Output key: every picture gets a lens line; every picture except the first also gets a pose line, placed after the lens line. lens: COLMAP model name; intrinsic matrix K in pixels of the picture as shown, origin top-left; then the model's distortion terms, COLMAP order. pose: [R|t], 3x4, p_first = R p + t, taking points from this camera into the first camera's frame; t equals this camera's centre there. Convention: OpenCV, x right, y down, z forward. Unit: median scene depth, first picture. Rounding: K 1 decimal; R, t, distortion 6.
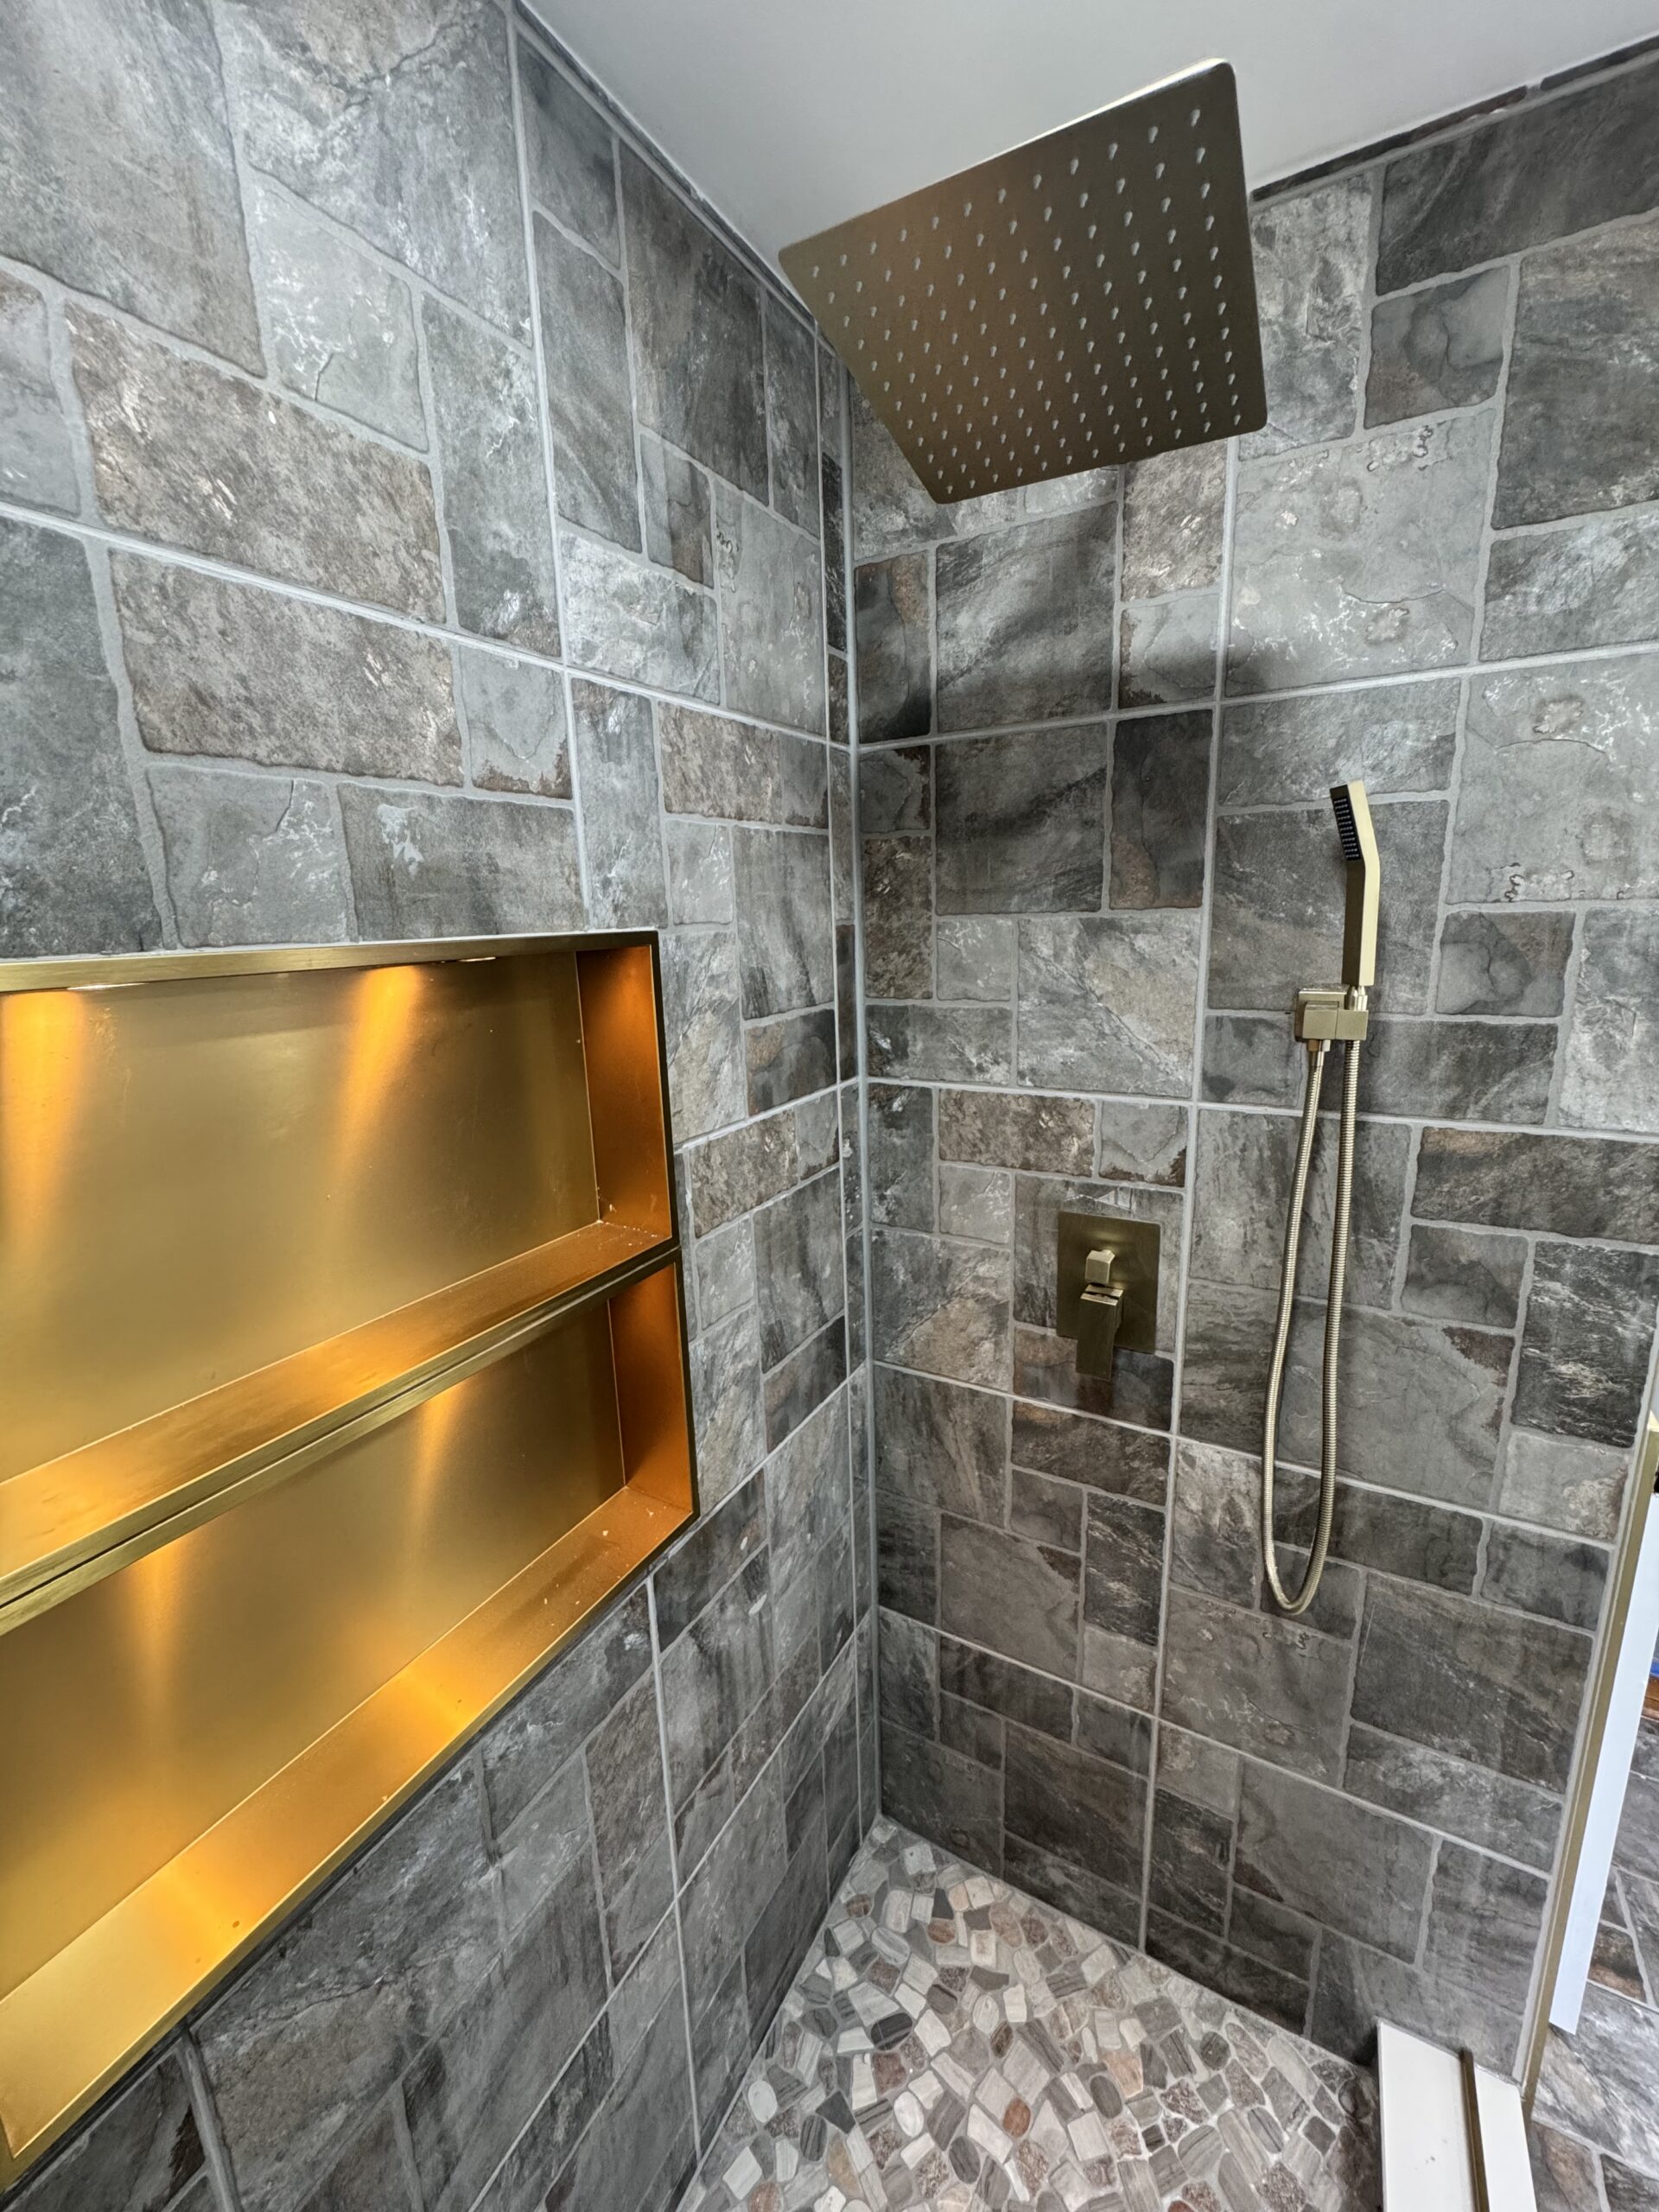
lens RADIAL K [[883.8, 0, 835.4], [0, 883.8, 1103.8], [0, 0, 1]] dist [-0.002269, -0.000283]
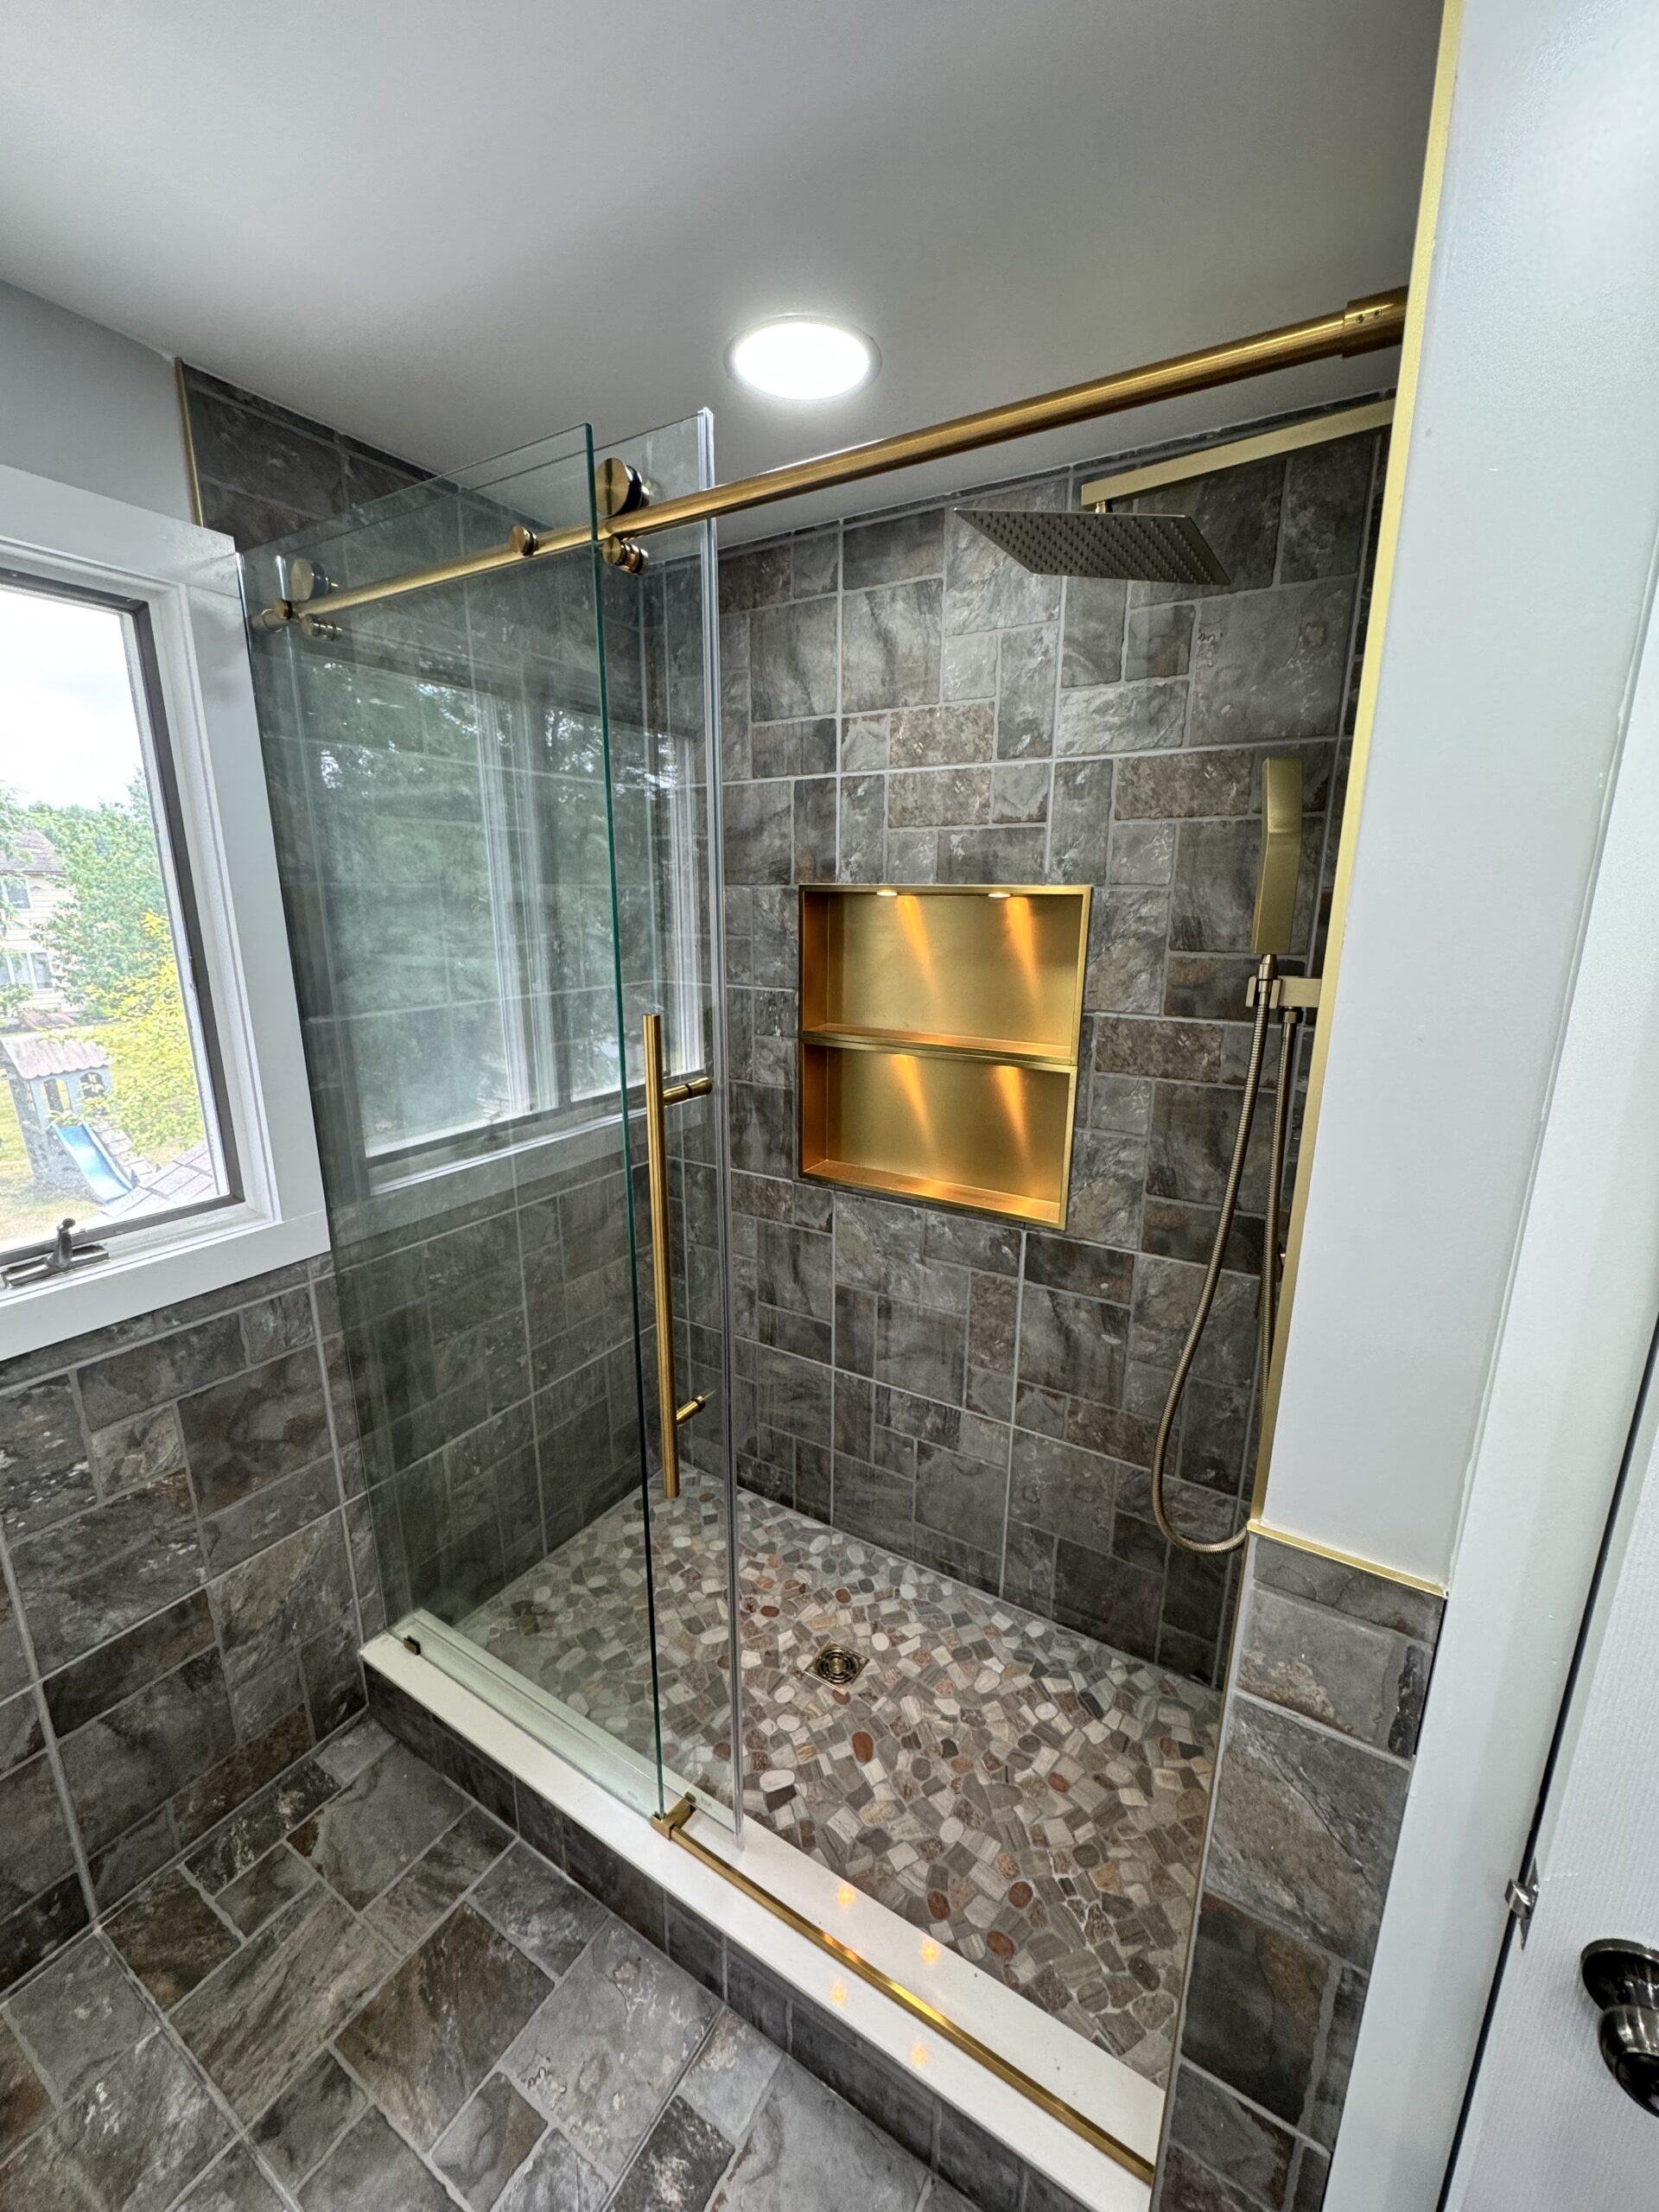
lens RADIAL K [[883.8, 0, 828.3], [0, 883.8, 1106.3], [0, 0, 1]] dist [-0.002269, -0.000283]
pose [[-0.039562, 0.259263, -0.964996, 1.486370], [-0.225132, 0.938607, 0.261403, -0.109167], [0.973525, 0.227593, 0.021235, 0.466613]]
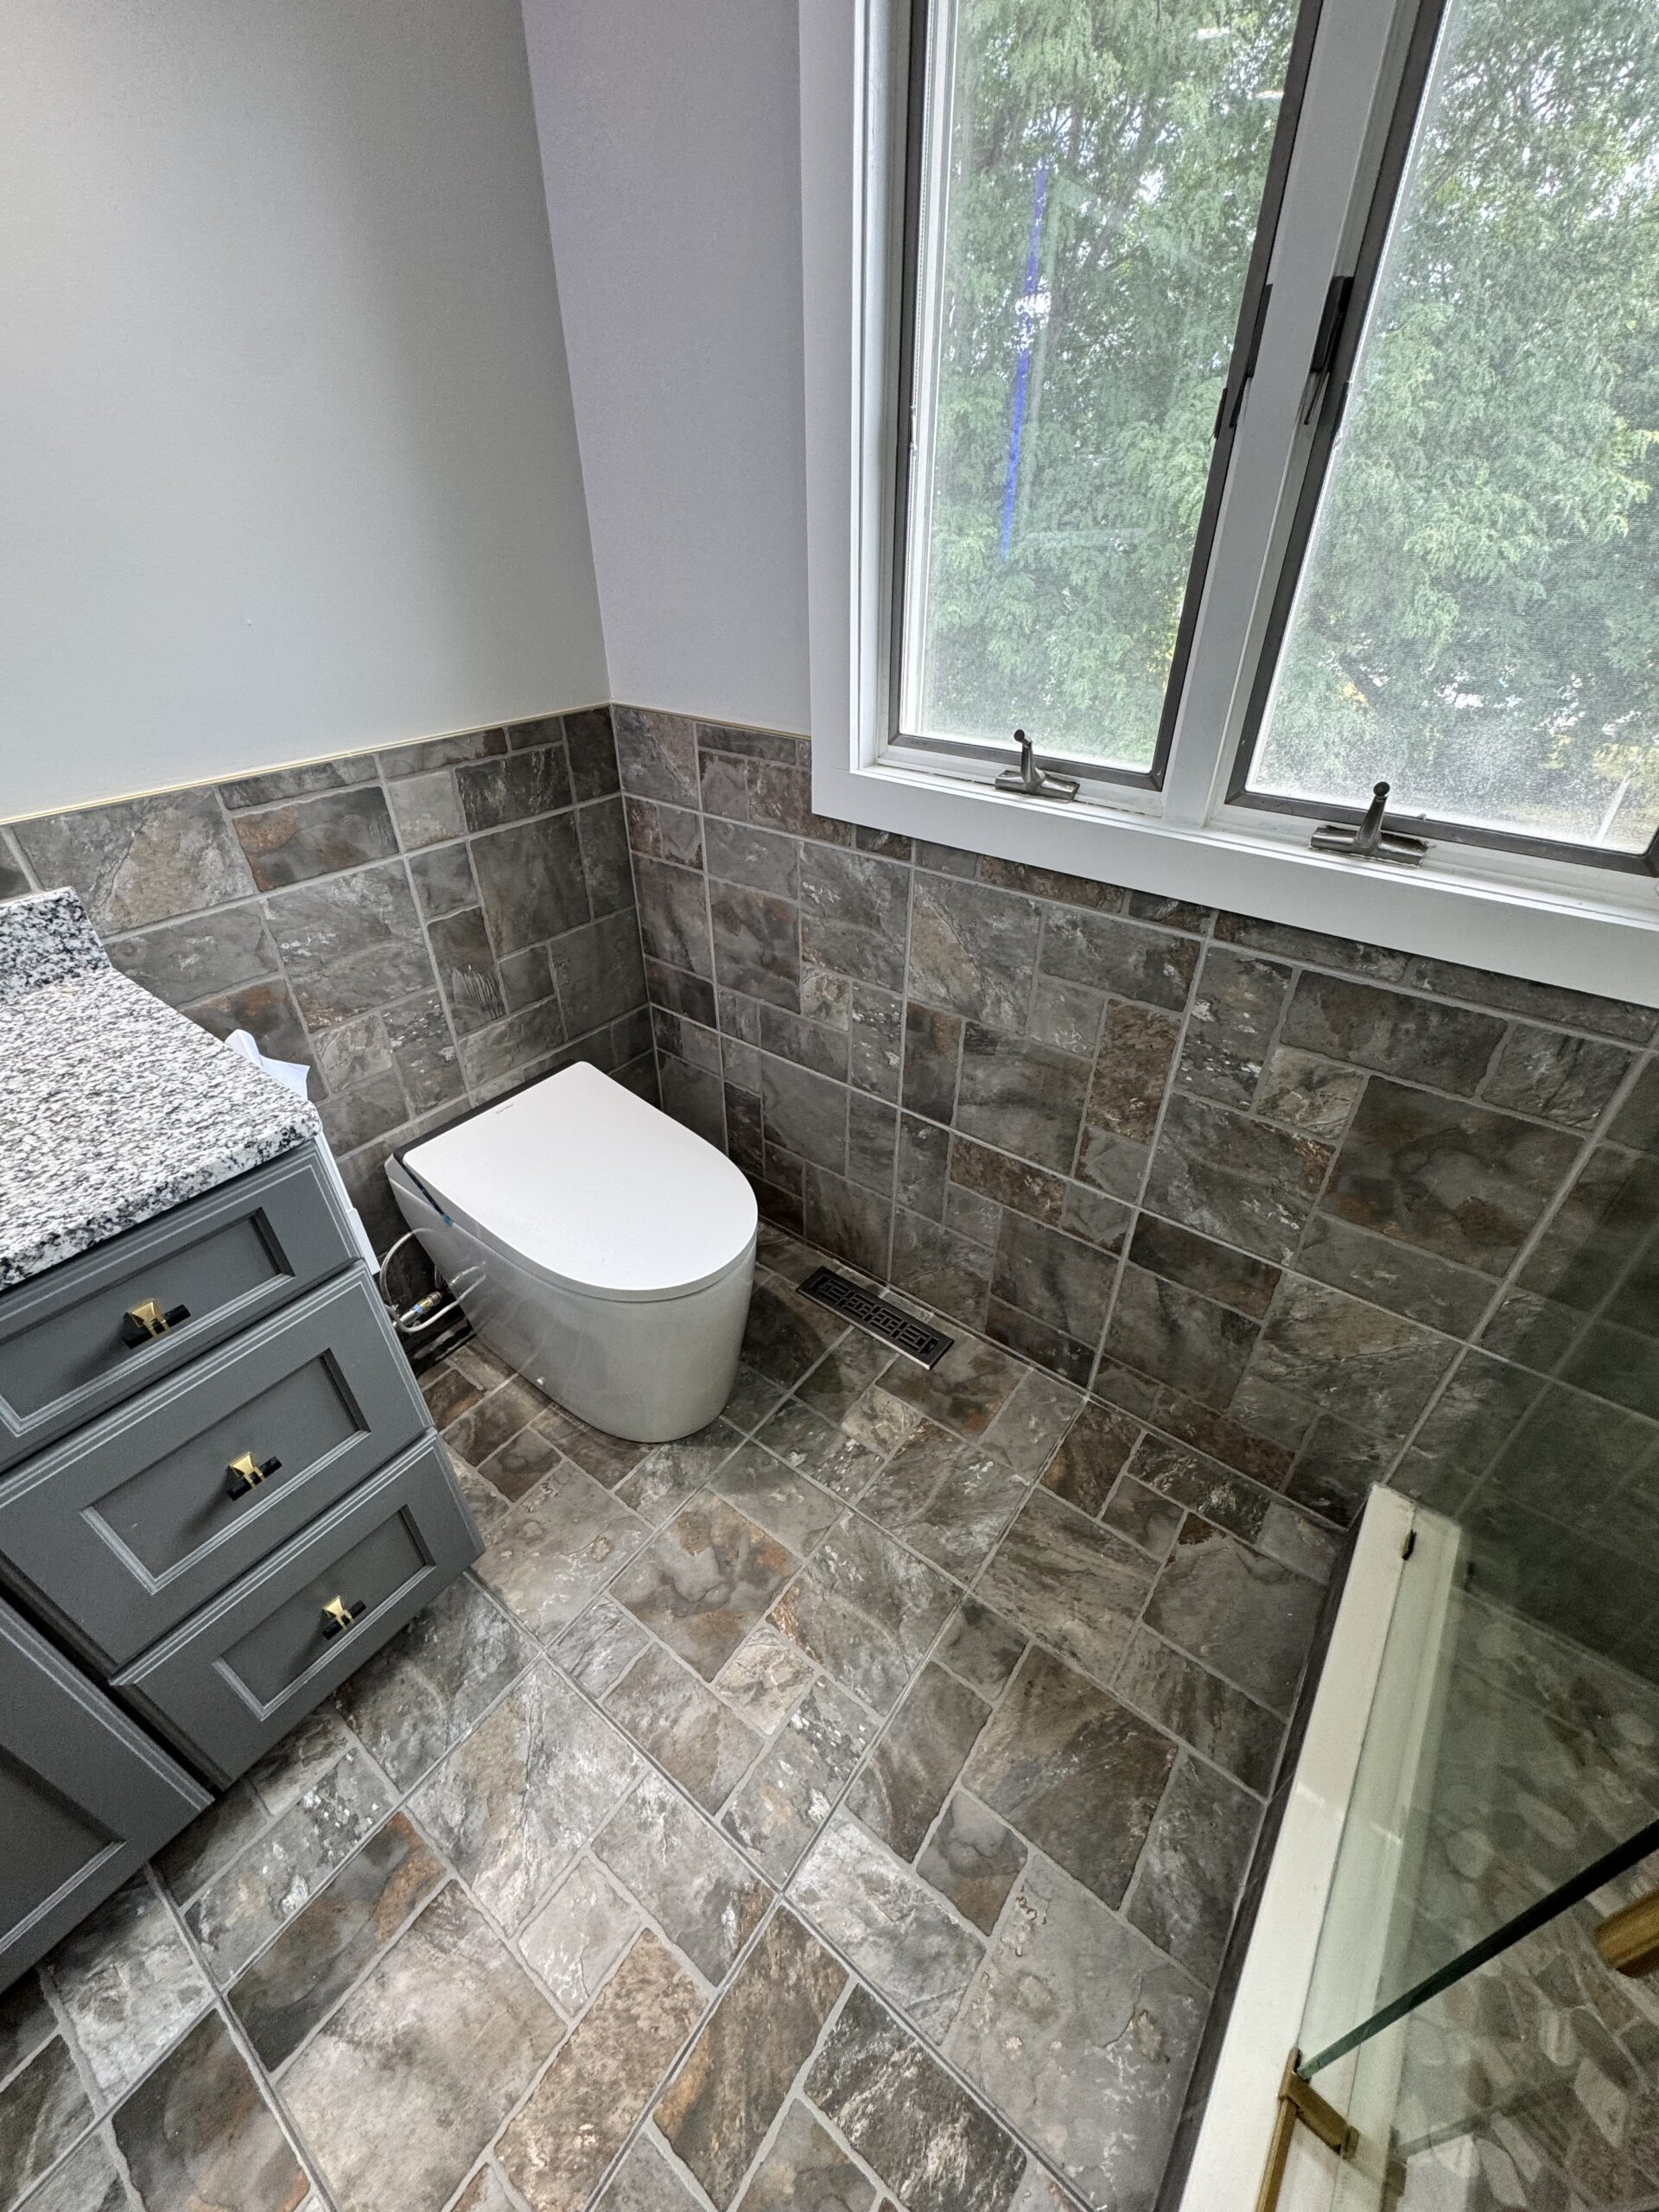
lens RADIAL K [[883.8, 0, 832.3], [0, 883.8, 1105.2], [0, 0, 1]] dist [-0.002269, -0.000283]
pose [[-0.991296, -0.053831, 0.120147, 1.088121], [0.051604, 0.680692, 0.730750, 0.029208], [-0.121120, 0.730589, -0.671989, 0.450761]]
